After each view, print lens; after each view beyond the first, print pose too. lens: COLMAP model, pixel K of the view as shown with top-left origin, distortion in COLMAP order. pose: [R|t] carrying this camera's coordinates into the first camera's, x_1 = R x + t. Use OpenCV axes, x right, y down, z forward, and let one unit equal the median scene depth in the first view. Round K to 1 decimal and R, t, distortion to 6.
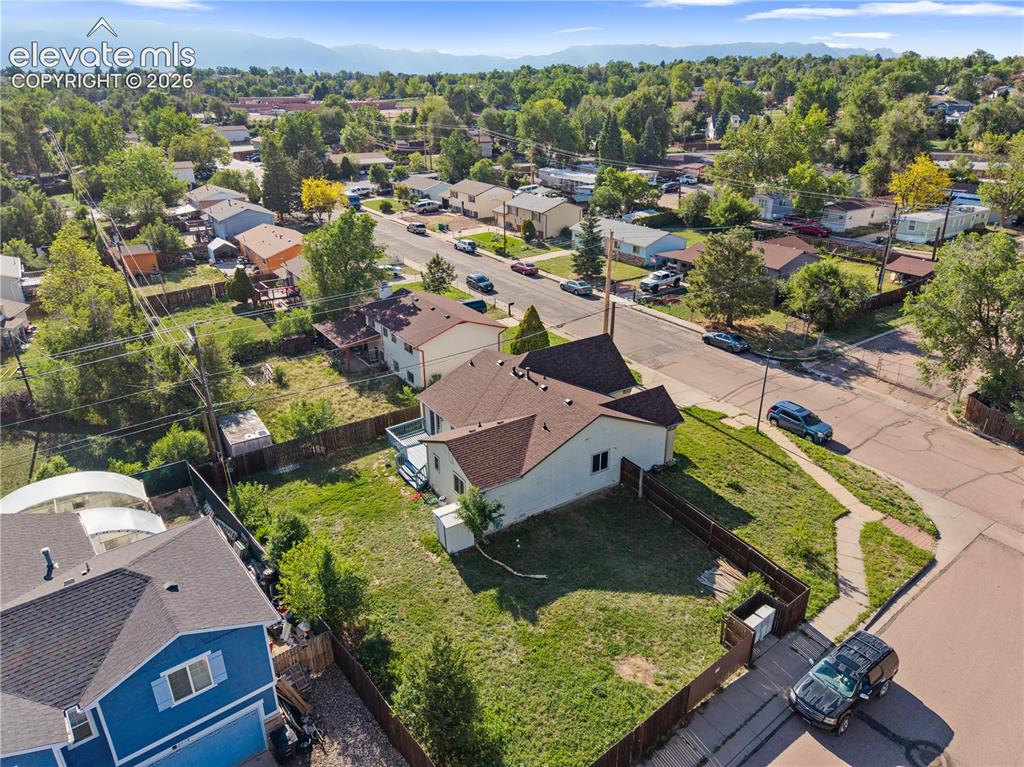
lens RADIAL K [[685.1, 0, 512.0], [0, 685.1, 383.5], [0, 0, 1]] dist [0.041514, -0.049791]
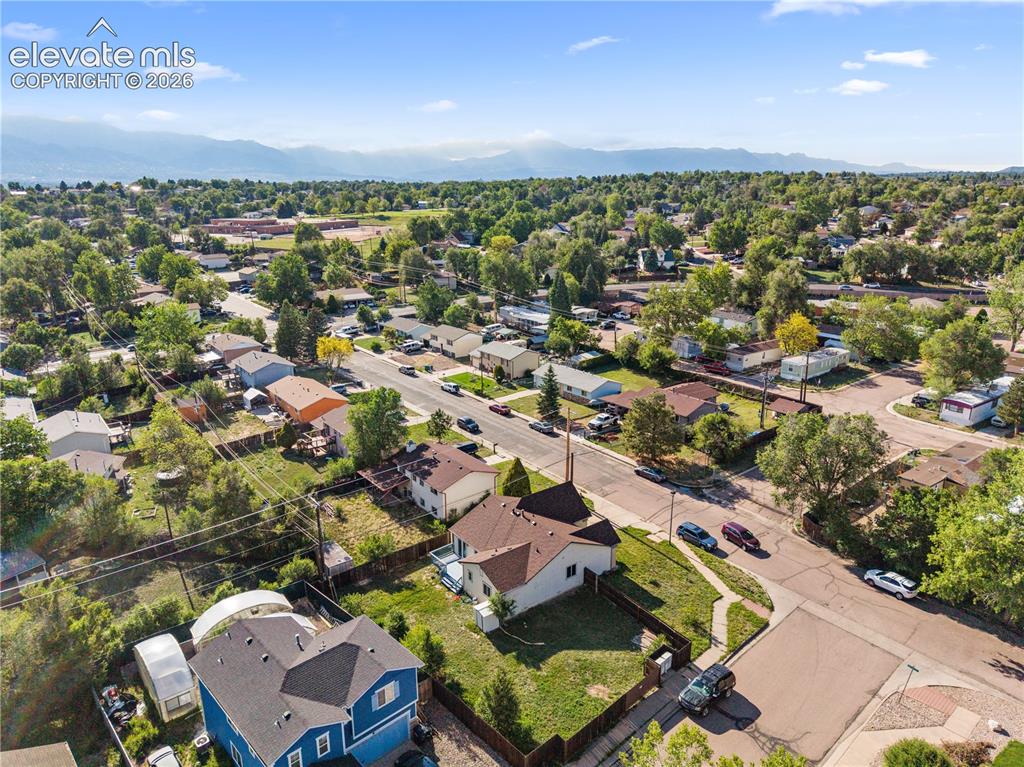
lens RADIAL K [[685.1, 0, 512.0], [0, 685.1, 383.5], [0, 0, 1]] dist [0.041514, -0.049791]
pose [[0.997082, -0.018868, 0.073974, -0.077753], [0.028010, 0.991817, -0.124560, -0.080307], [-0.071018, 0.126269, 0.989451, -0.414271]]
